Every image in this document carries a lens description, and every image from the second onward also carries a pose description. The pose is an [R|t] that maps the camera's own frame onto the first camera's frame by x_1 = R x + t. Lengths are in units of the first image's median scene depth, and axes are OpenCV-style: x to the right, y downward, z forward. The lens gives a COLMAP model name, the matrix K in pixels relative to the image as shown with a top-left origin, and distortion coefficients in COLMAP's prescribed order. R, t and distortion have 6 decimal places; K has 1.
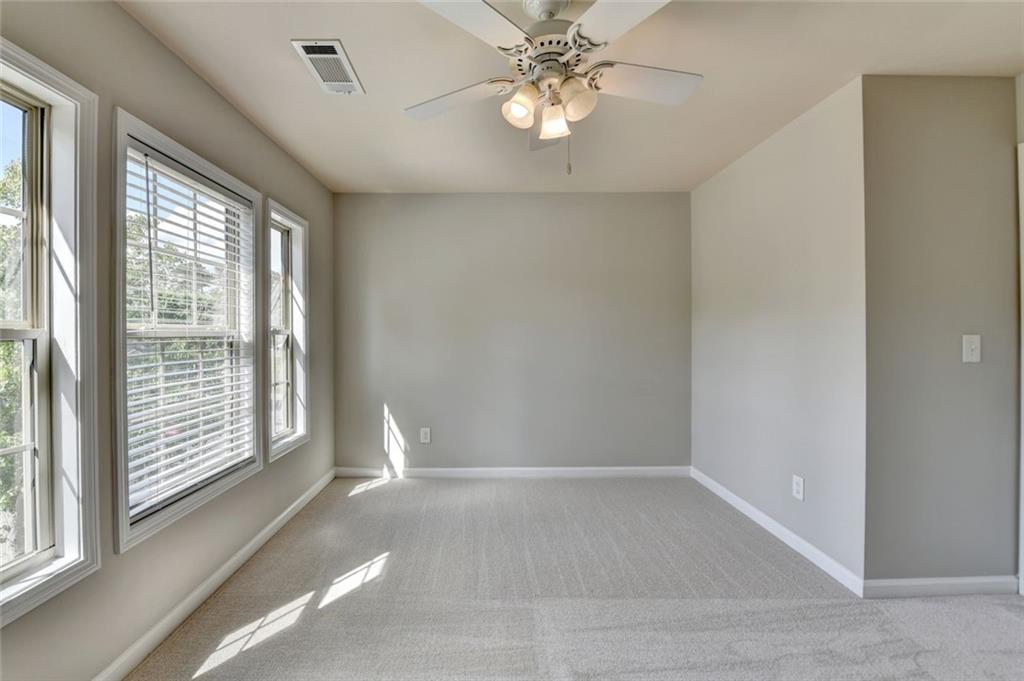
lens RADIAL K [[438.9, 0, 499.8], [0, 438.9, 336.1], [0, 0, 1]] dist [-0.014060, -0.000152]
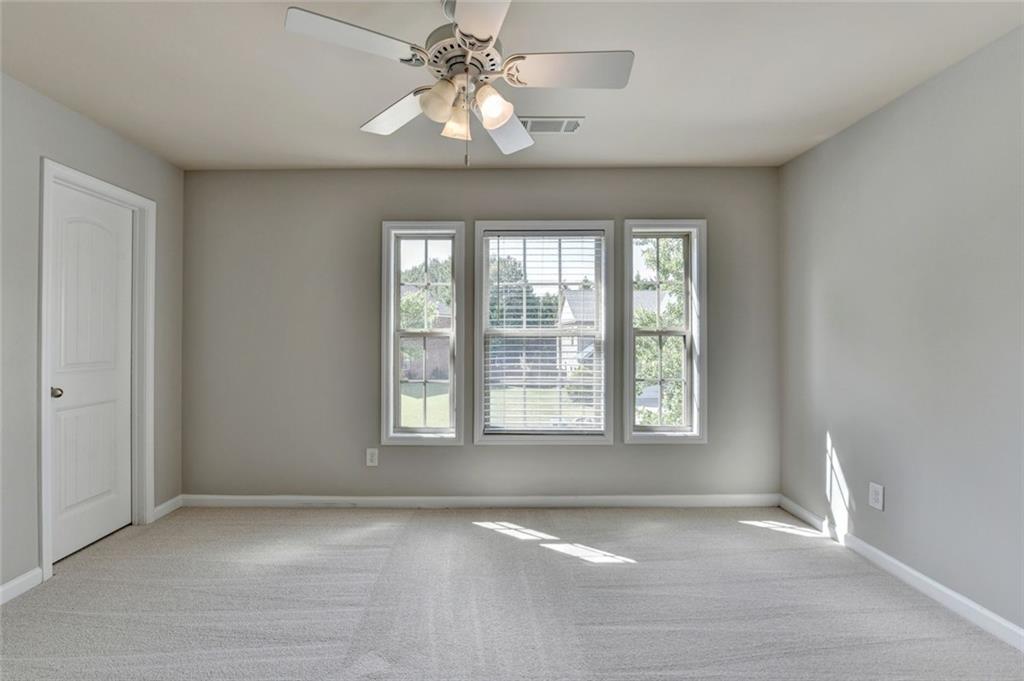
lens RADIAL K [[464.8, 0, 511.3], [0, 464.8, 335.7], [0, 0, 1]] dist [-0.014341, -0.000243]
pose [[-0.038647, -0.004053, -0.999245, 0.525495], [-0.006007, 0.999975, -0.003824, 0.003187], [0.999235, 0.005854, -0.038671, 0.520454]]
